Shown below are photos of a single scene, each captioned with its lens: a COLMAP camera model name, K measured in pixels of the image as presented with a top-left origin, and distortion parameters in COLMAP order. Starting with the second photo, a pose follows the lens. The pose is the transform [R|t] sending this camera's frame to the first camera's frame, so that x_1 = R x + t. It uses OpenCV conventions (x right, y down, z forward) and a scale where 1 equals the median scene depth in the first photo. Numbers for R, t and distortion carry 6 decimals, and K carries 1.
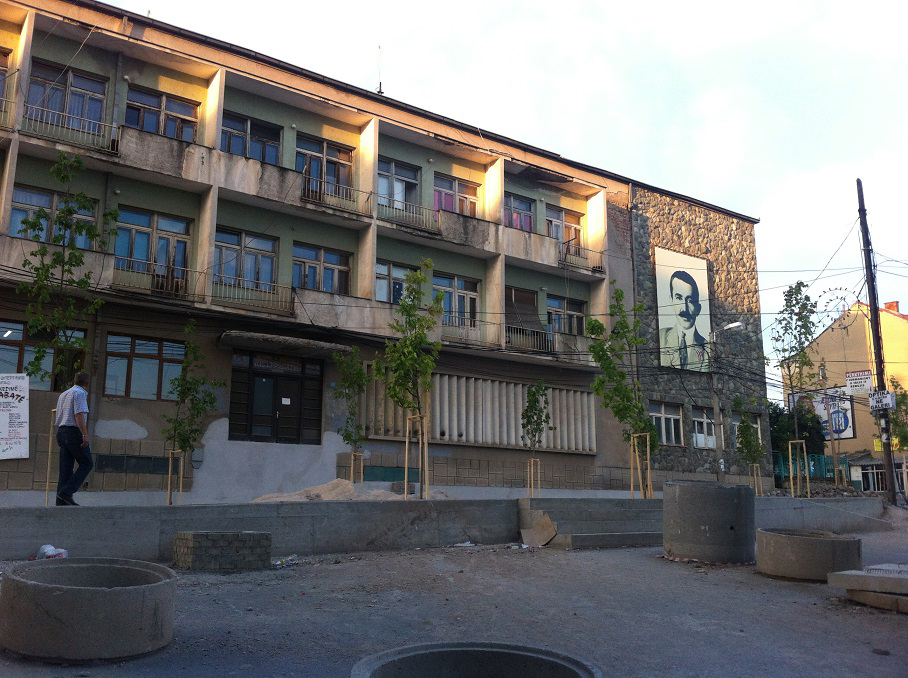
lens RADIAL K [[866.3, 0, 454.0], [0, 866.3, 339.0], [0, 0, 1]] dist [0.111532, -0.310218]
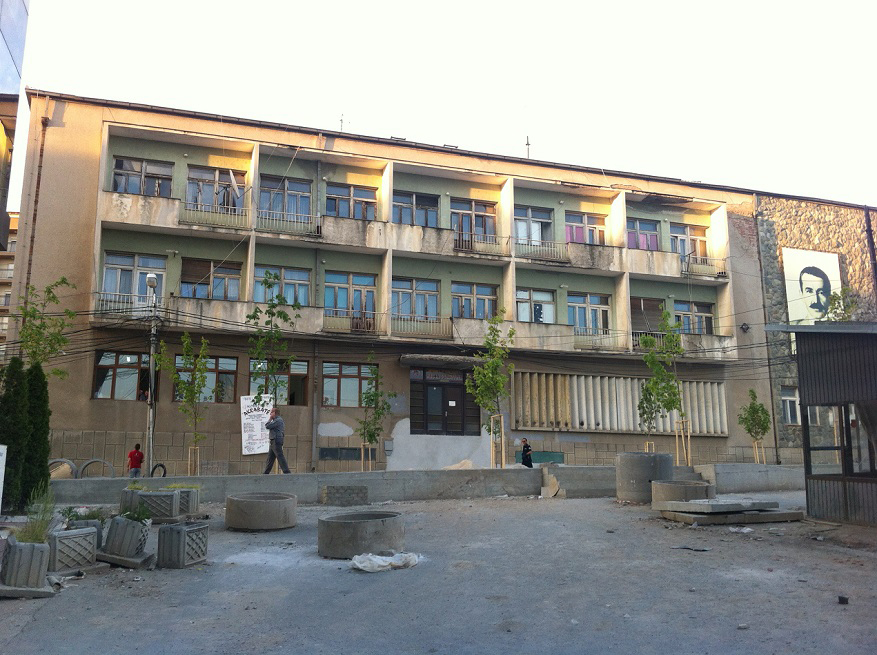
lens RADIAL K [[836.7, 0, 438.5], [0, 836.7, 327.5], [0, 0, 1]] dist [0.111532, -0.310218]
pose [[0.955953, -0.071223, -0.284748, 0.144013], [0.069937, 0.997443, -0.014696, -0.024390], [0.285066, -0.005866, 0.958490, -0.208231]]
